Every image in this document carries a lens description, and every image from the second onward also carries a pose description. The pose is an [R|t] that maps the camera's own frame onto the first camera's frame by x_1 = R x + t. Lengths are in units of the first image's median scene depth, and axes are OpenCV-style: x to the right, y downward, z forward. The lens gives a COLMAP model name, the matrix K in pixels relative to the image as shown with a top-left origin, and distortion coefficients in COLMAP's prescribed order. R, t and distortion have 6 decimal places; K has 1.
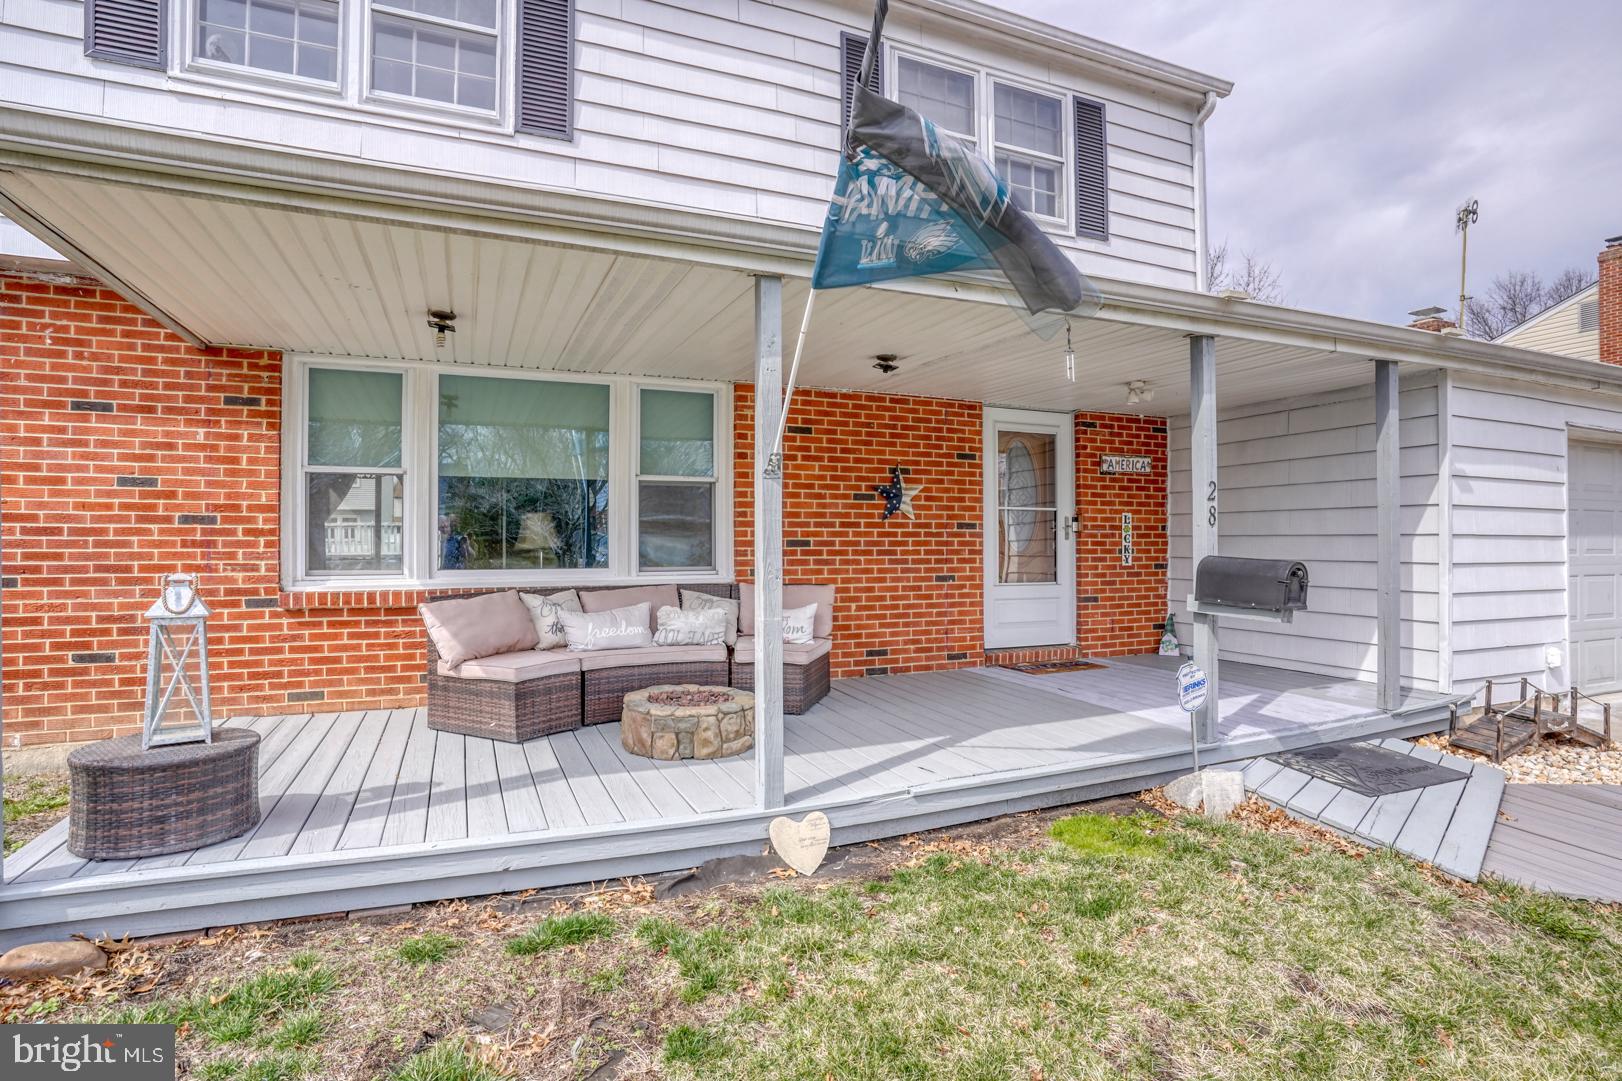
lens RADIAL K [[822.5, 0, 799.6], [0, 822.5, 537.6], [0, 0, 1]] dist [-0.067269, 0.034801]
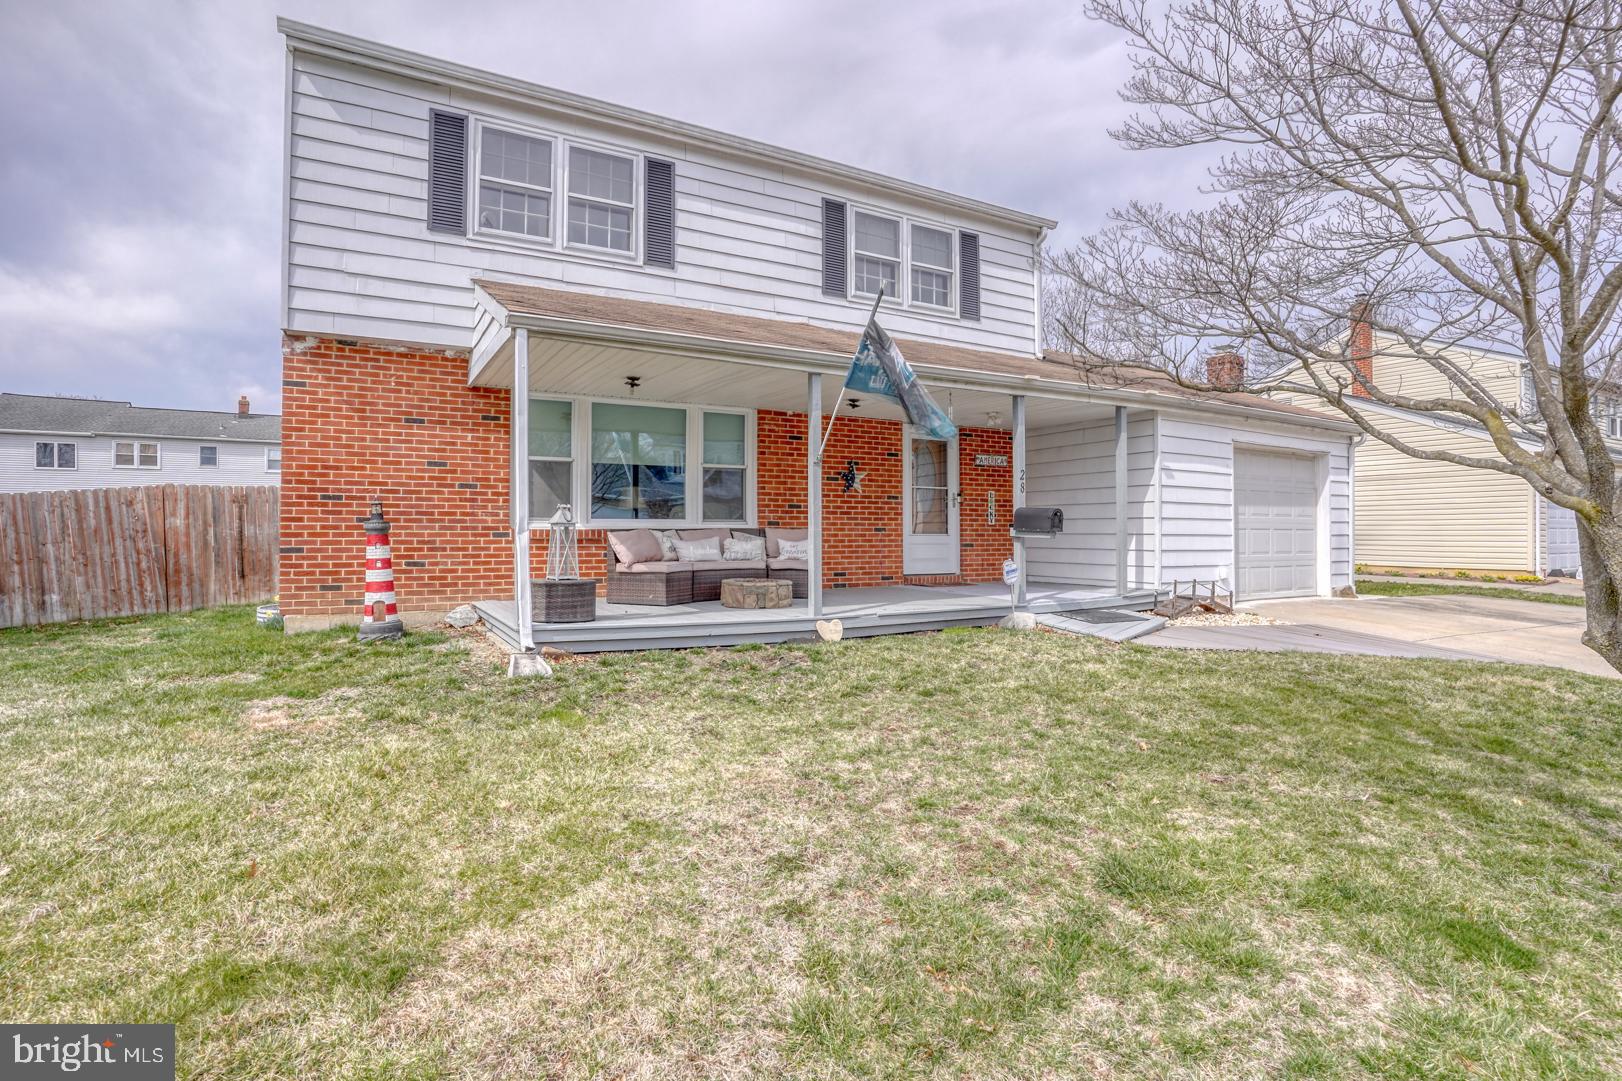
lens RADIAL K [[822.5, 0, 818.0], [0, 822.5, 535.2], [0, 0, 1]] dist [-0.067269, 0.034801]
pose [[0.990501, -0.000517, 0.137508, -0.176075], [-0.000399, 0.999978, 0.006632, 0.052475], [-0.137508, -0.006624, 0.990478, -0.621185]]
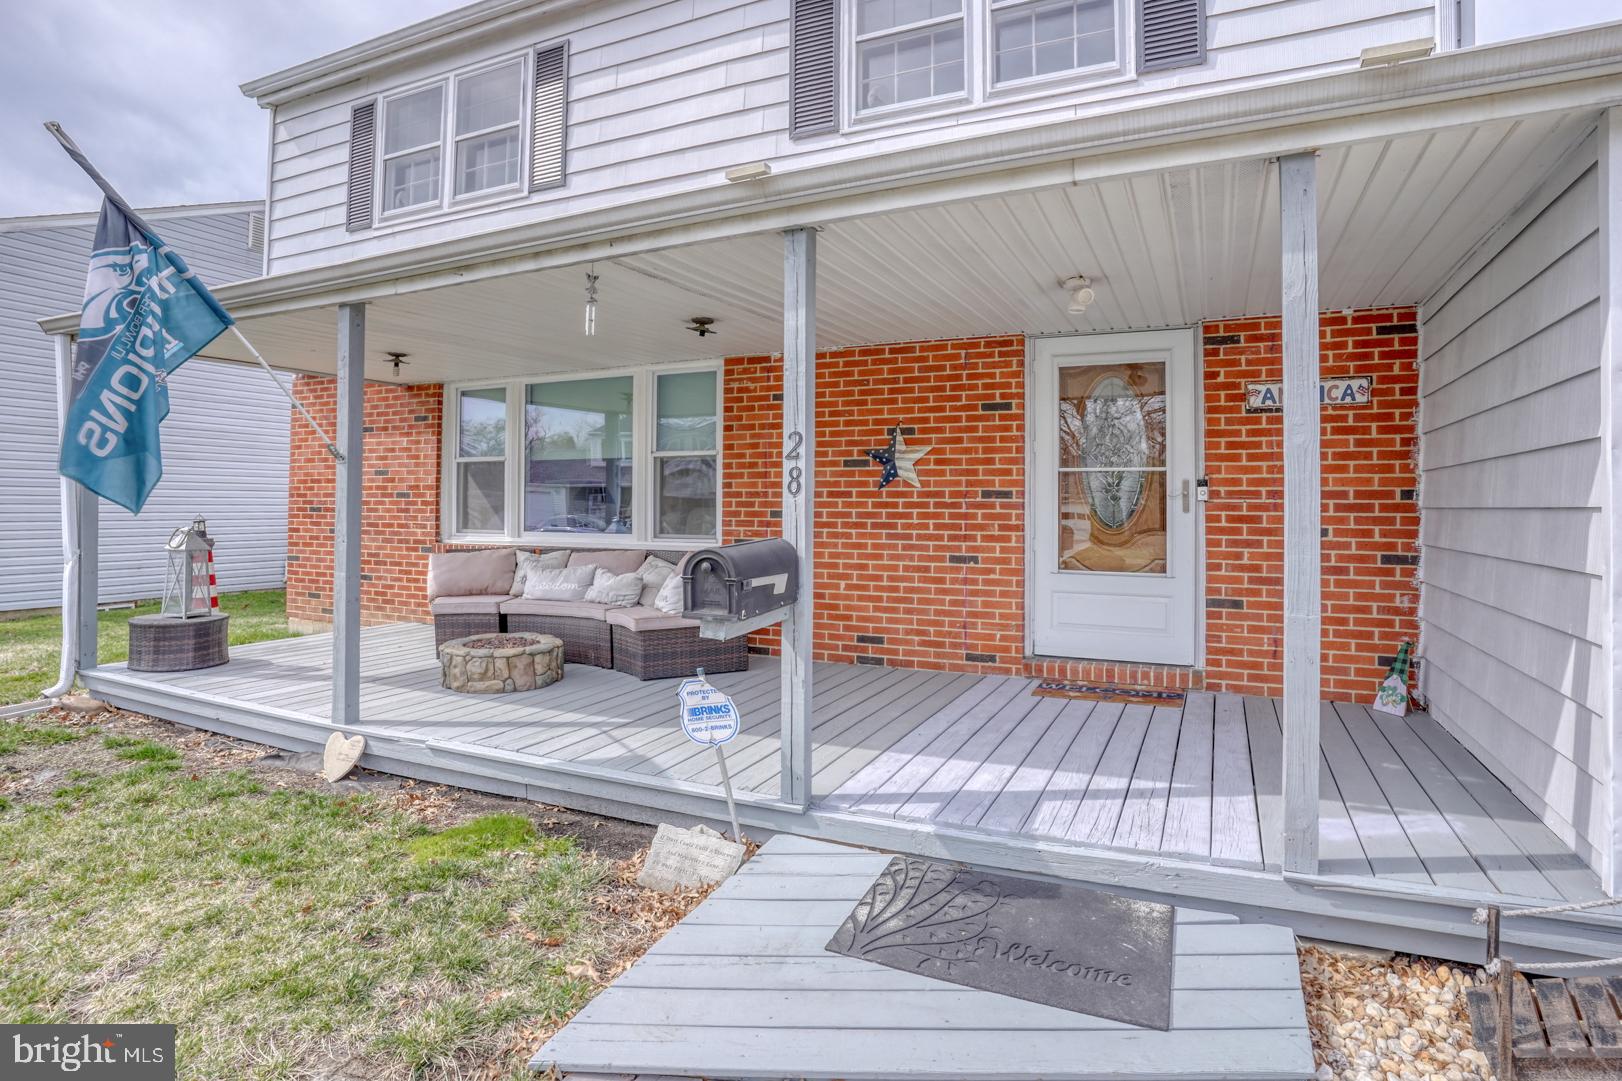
lens RADIAL K [[822.5, 0, 817.4], [0, 822.5, 490.1], [0, 0, 1]] dist [-0.067269, 0.034801]
pose [[0.679450, -0.011796, -0.733627, 0.712809], [-0.003851, 0.999800, -0.019644, -0.002343], [0.733711, 0.016172, 0.679269, 0.362945]]
